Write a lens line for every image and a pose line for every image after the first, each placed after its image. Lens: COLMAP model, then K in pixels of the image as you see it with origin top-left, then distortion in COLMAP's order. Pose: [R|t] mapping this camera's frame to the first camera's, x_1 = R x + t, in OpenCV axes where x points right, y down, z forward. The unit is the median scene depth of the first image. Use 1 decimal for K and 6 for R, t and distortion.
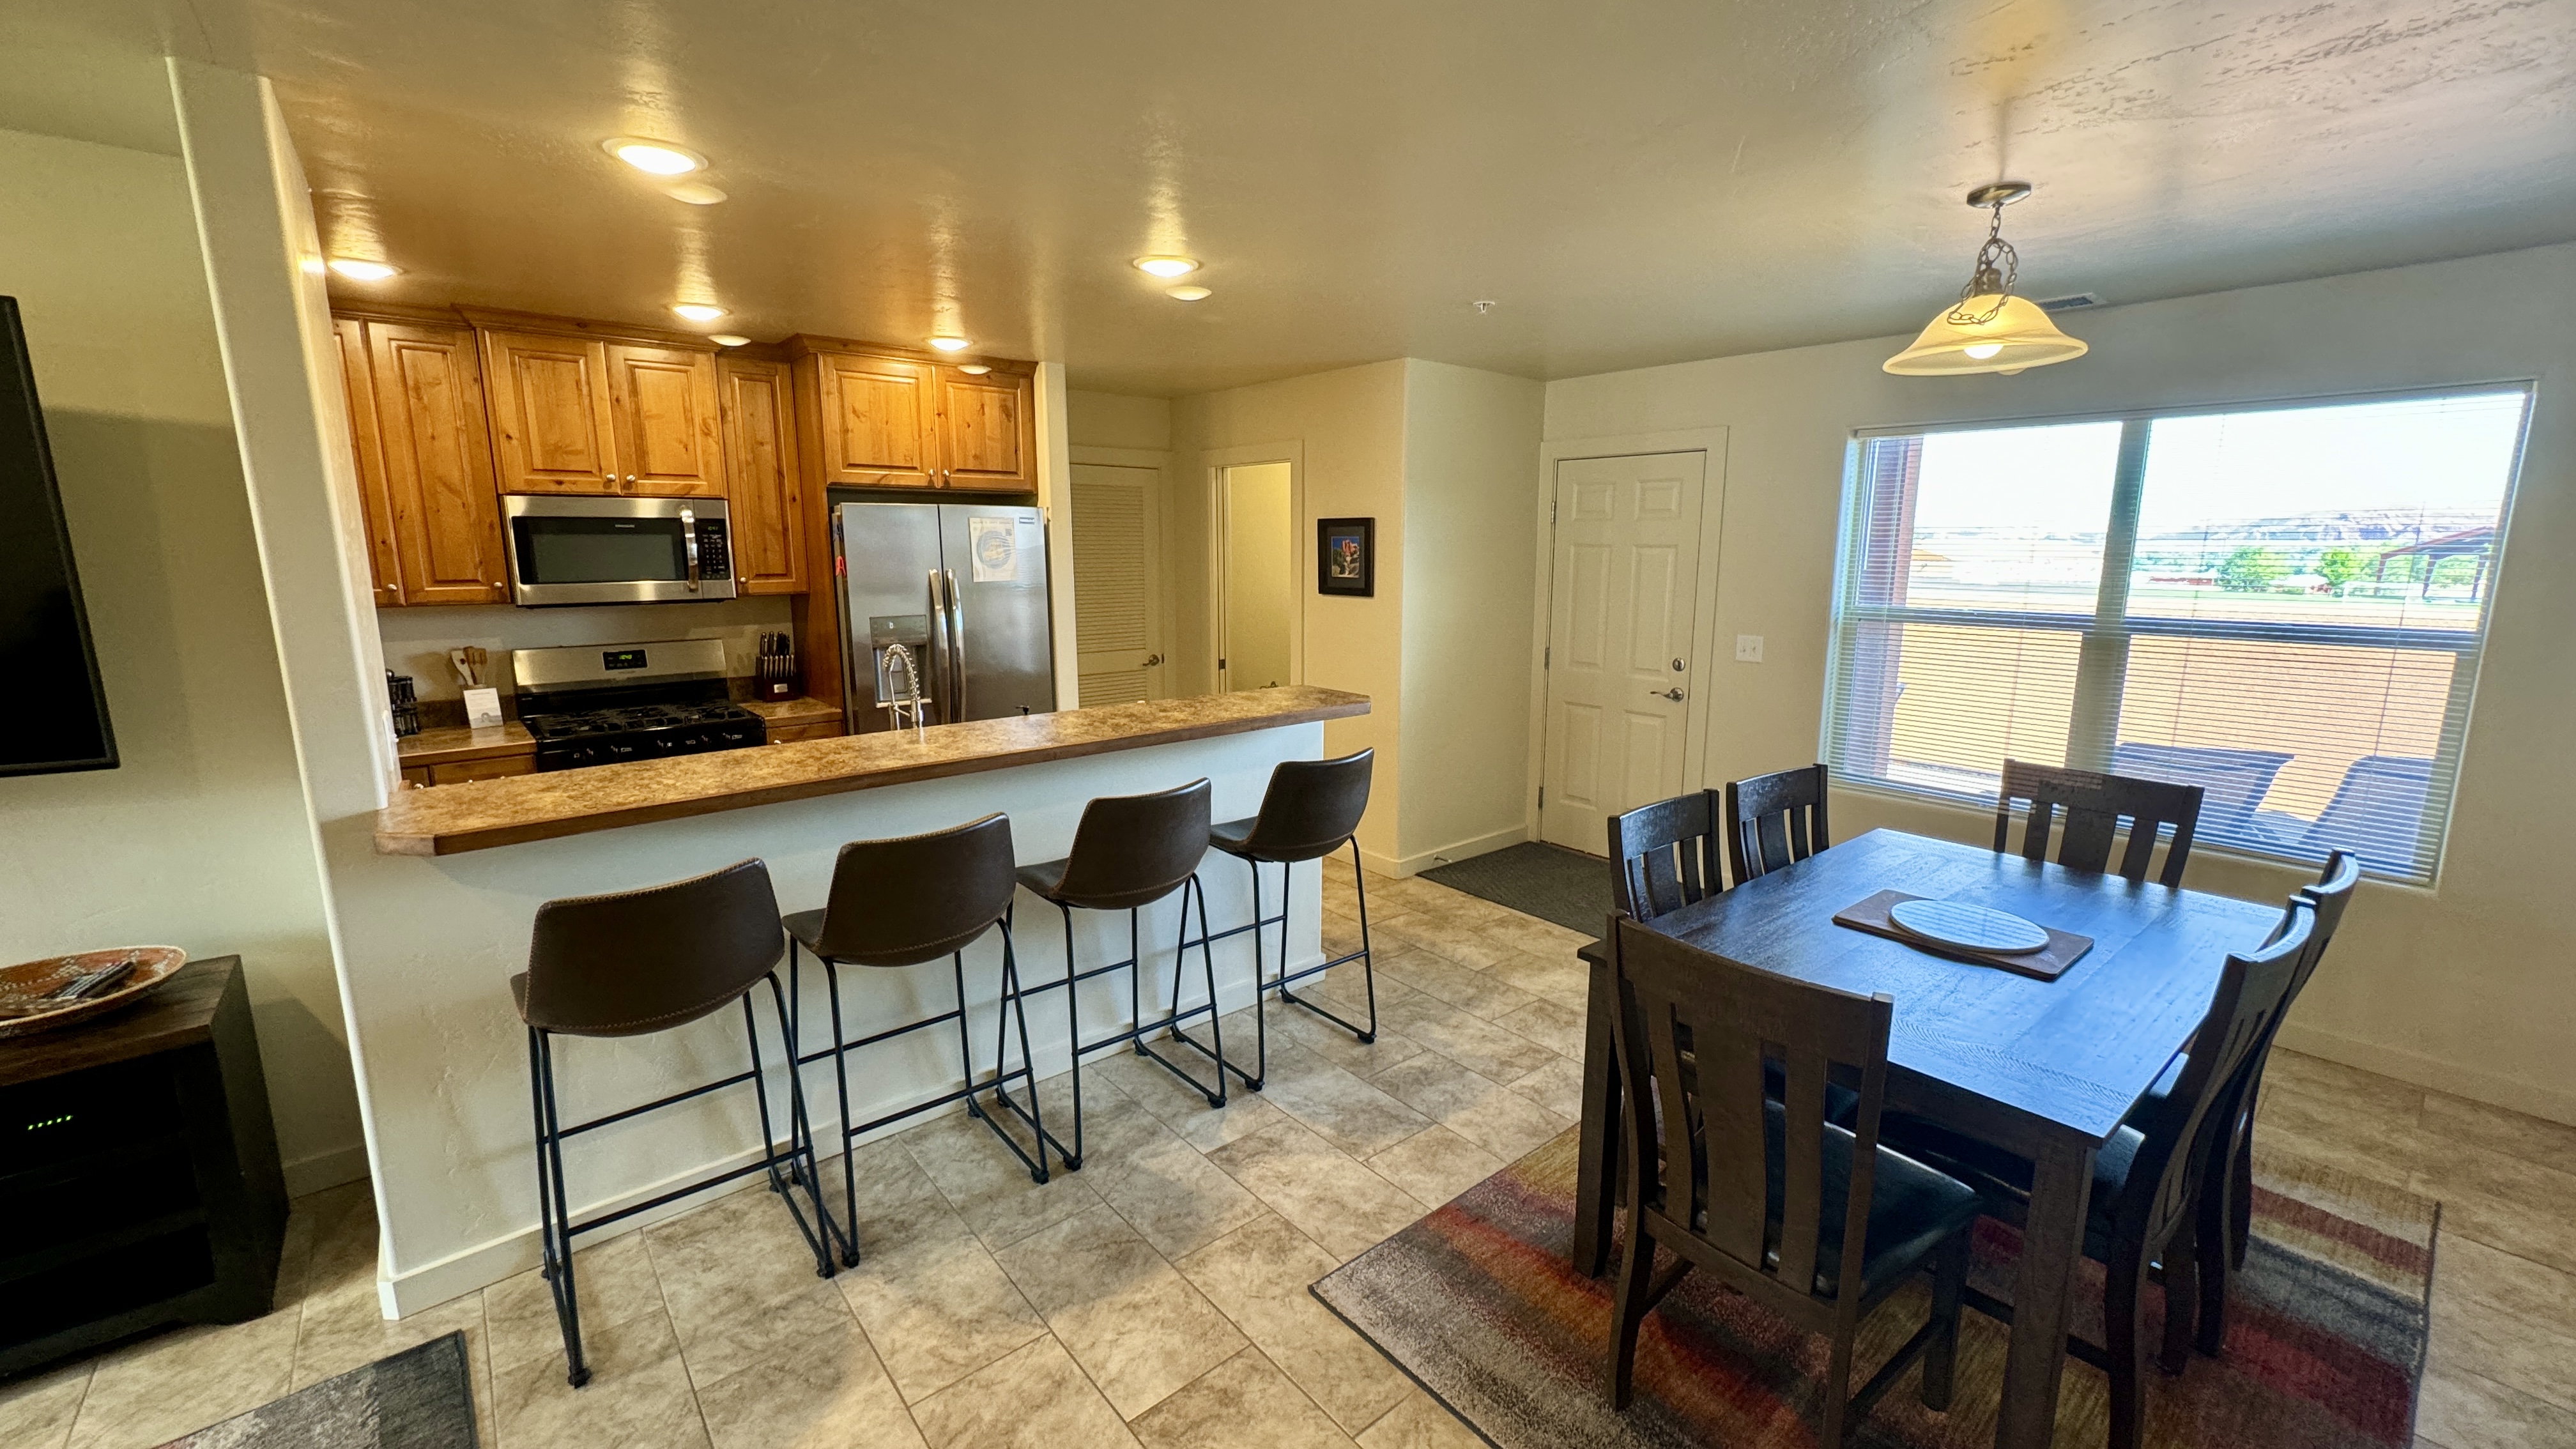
lens RADIAL K [[1029.6, 0, 1274.7], [0, 1029.6, 725.3], [0, 0, 1]] dist [-0.002969, -0.001048]
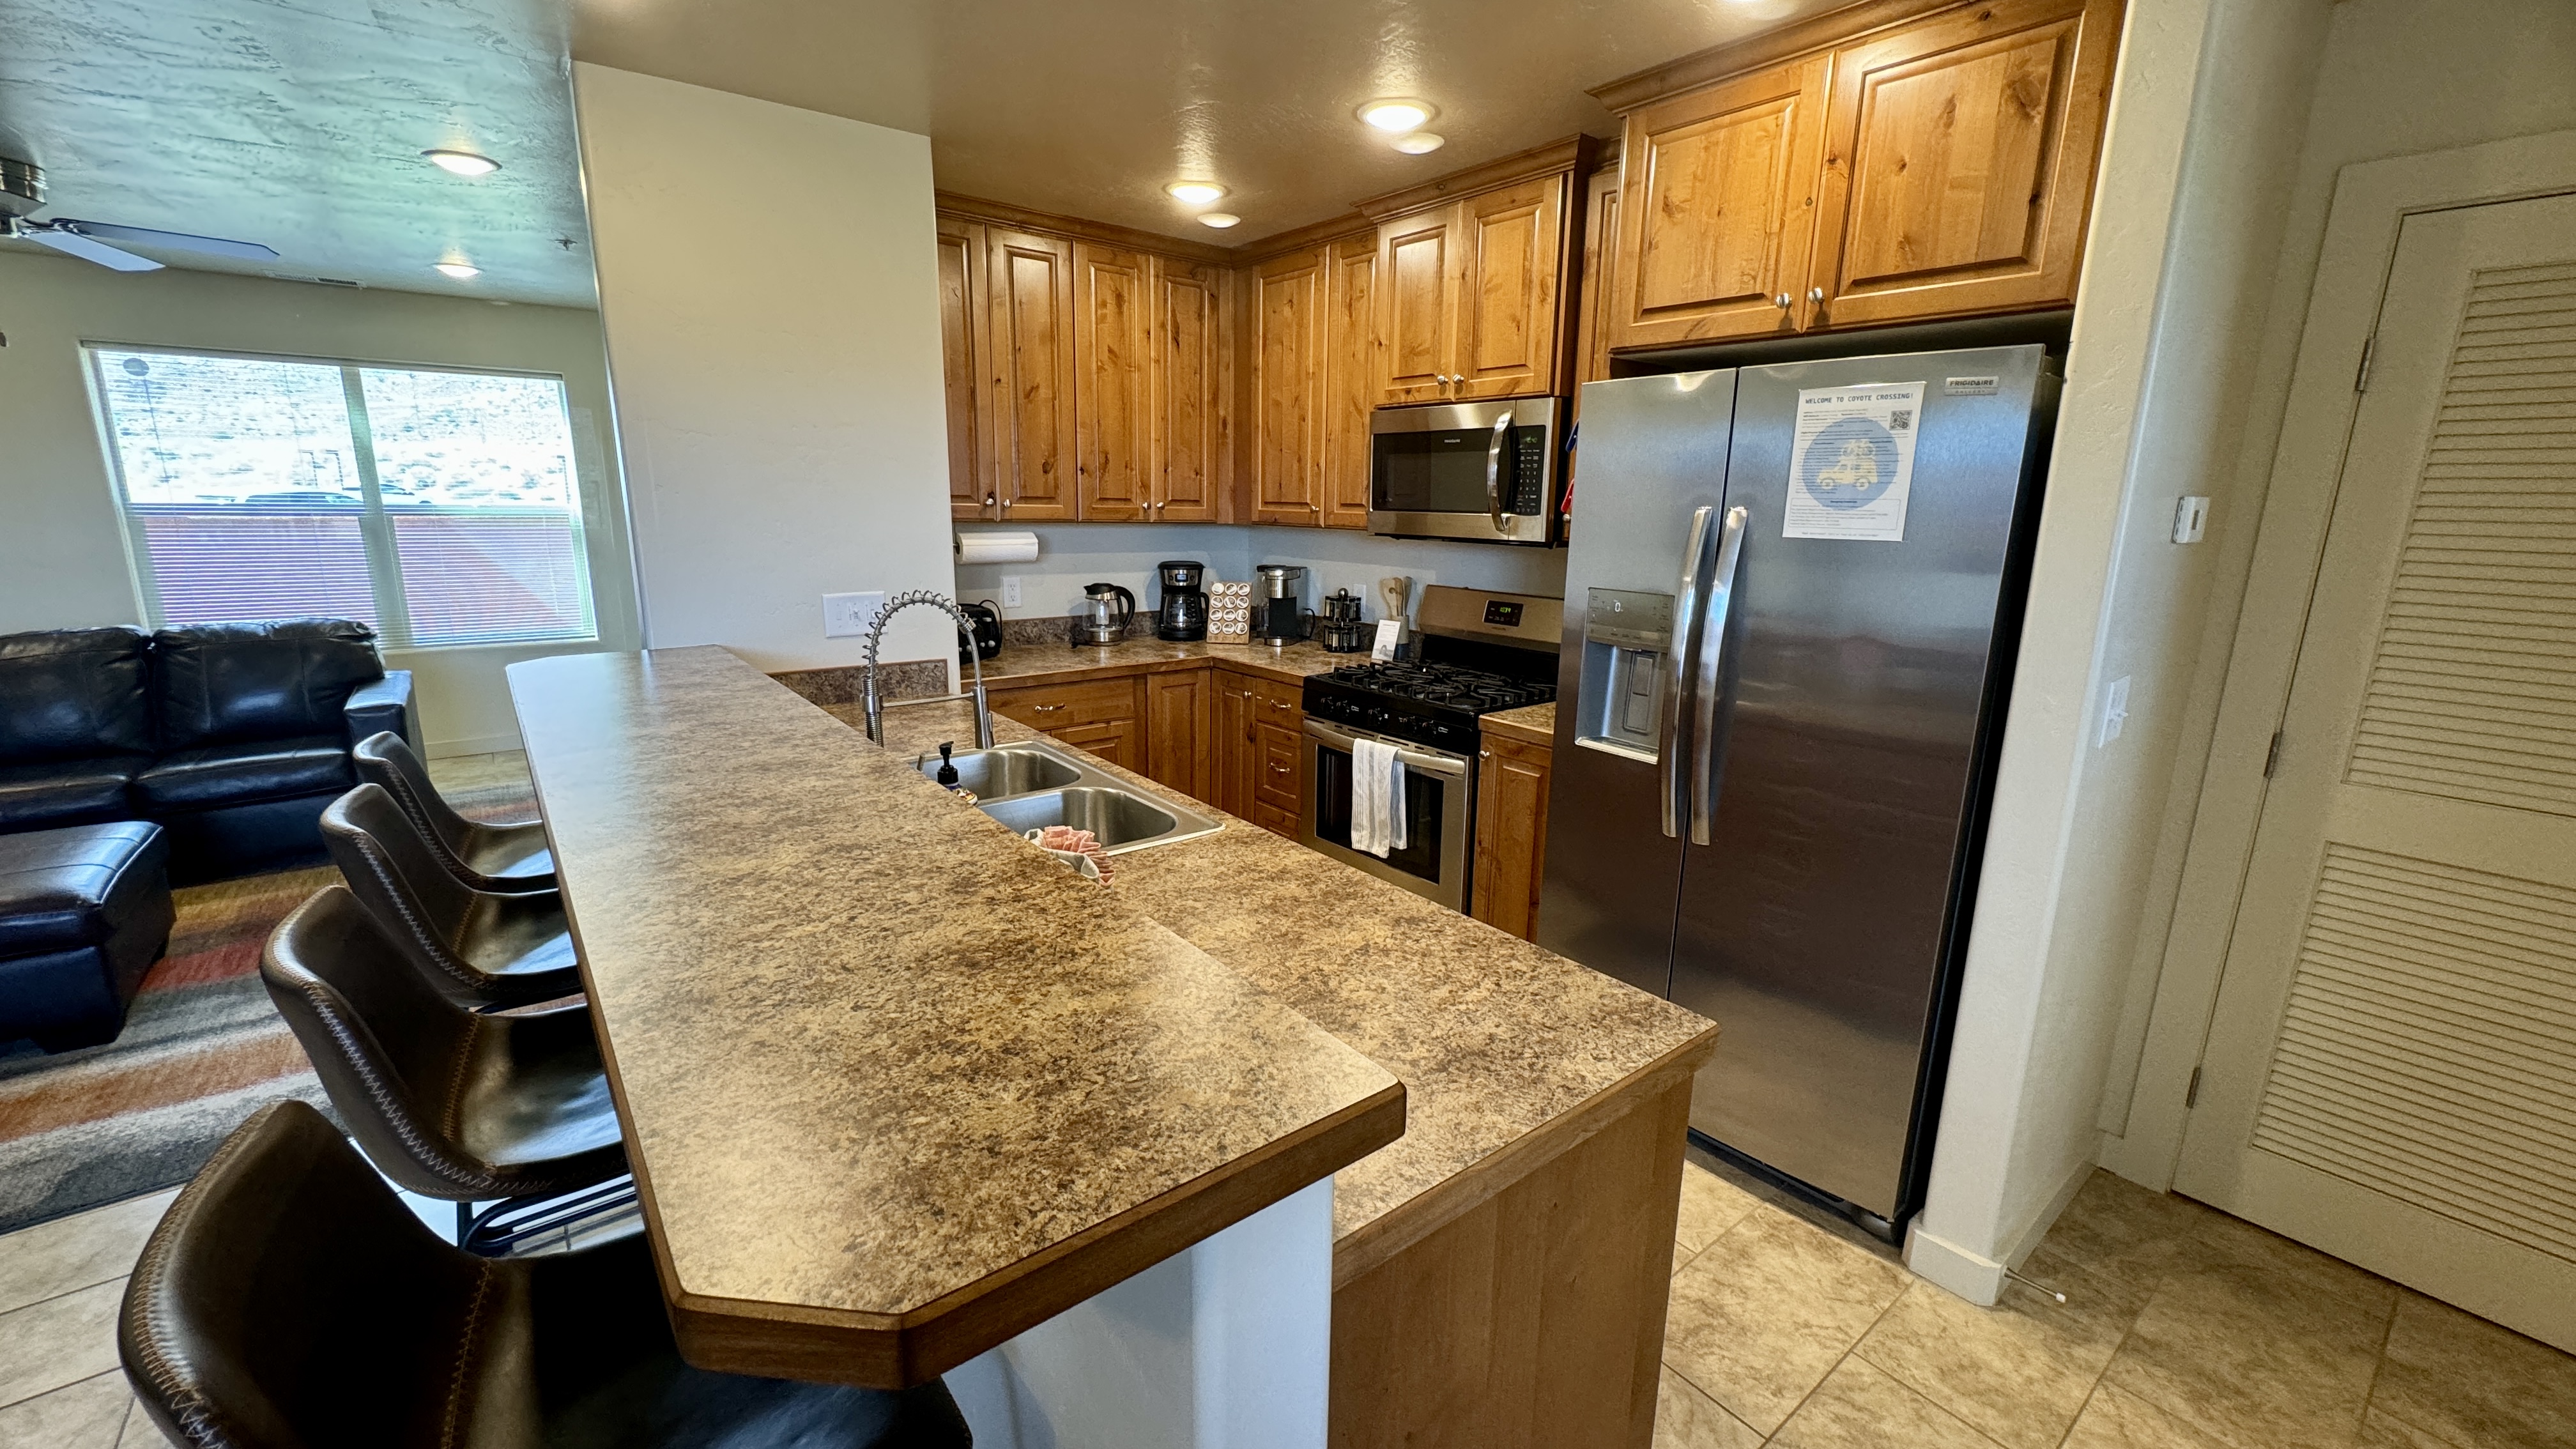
lens RADIAL K [[1029.6, 0, 1298.5], [0, 1029.6, 722.9], [0, 0, 1]] dist [-0.002969, -0.001048]
pose [[-0.025729, 0.214100, -0.976473, 0.203305], [-0.192782, 0.957398, 0.214997, -0.141908], [0.980904, 0.193779, 0.016641, 0.969934]]
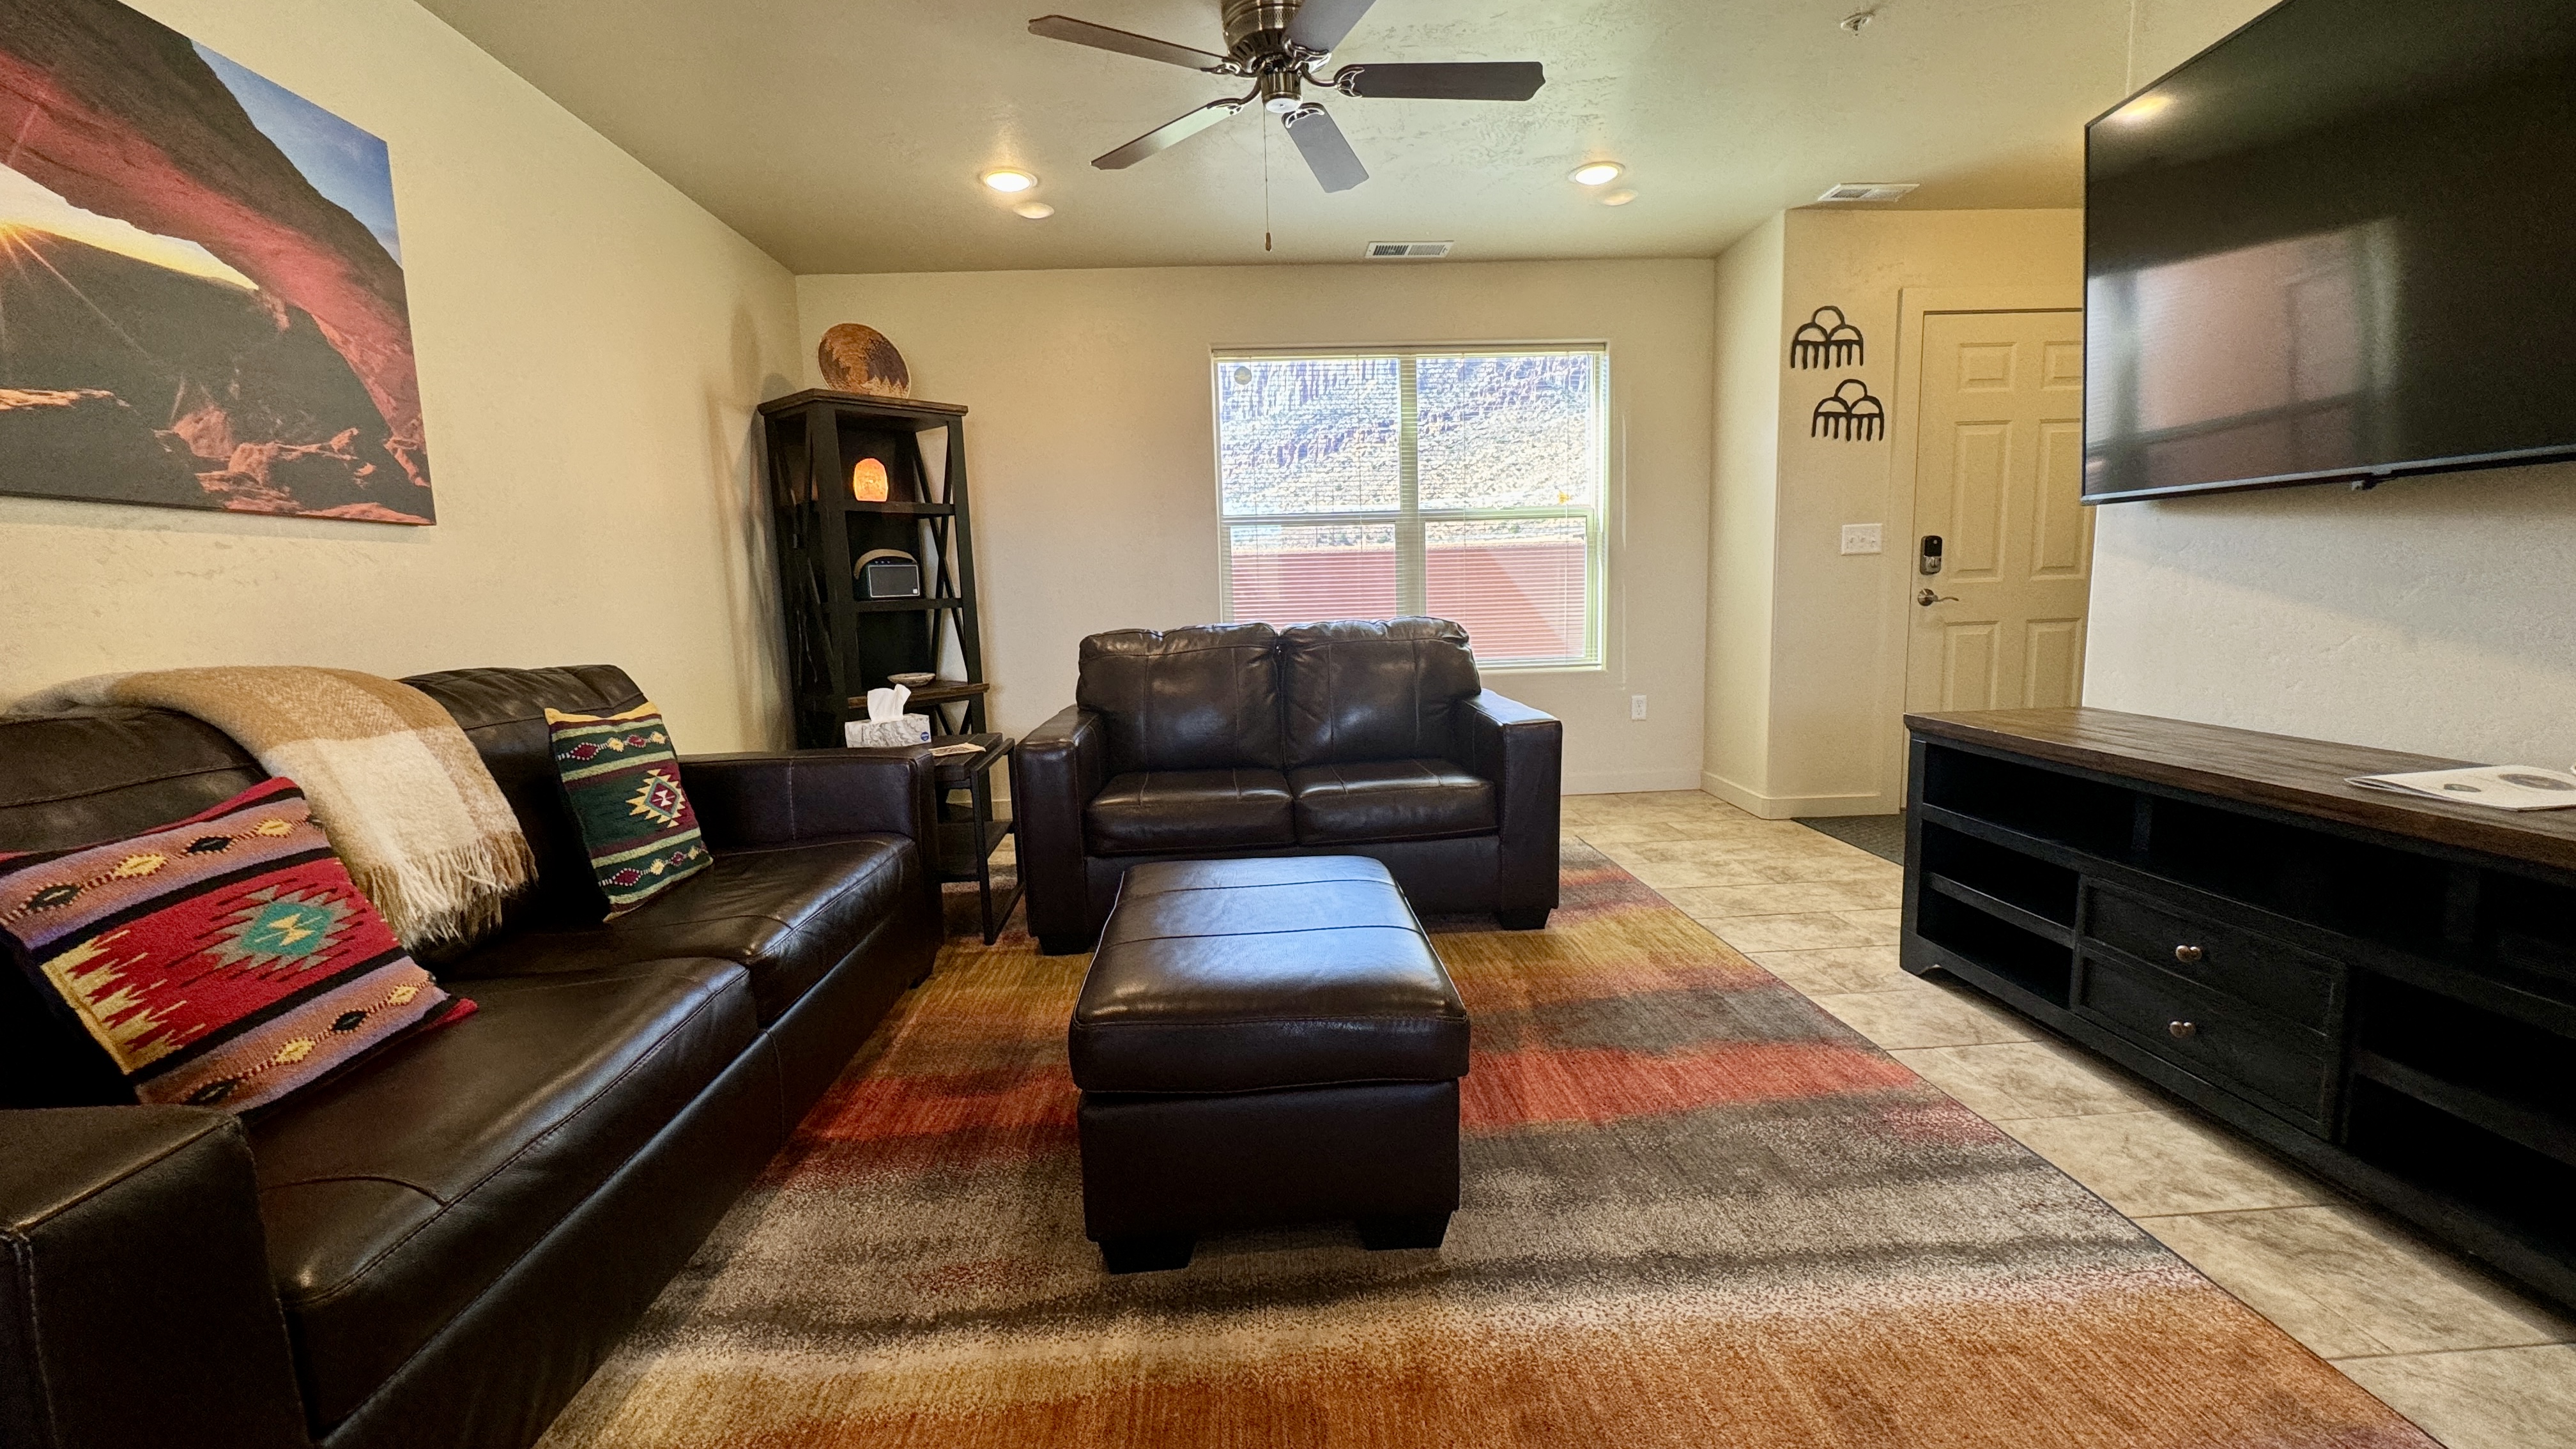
lens RADIAL K [[1029.6, 0, 1283.9], [0, 1029.6, 729.2], [0, 0, 1]] dist [-0.002969, -0.001048]
pose [[-0.607927, 0.128127, -0.783587, -0.091766], [-0.109423, 0.963957, 0.242514, 0.092591], [0.786417, 0.233173, -0.571995, 0.340970]]
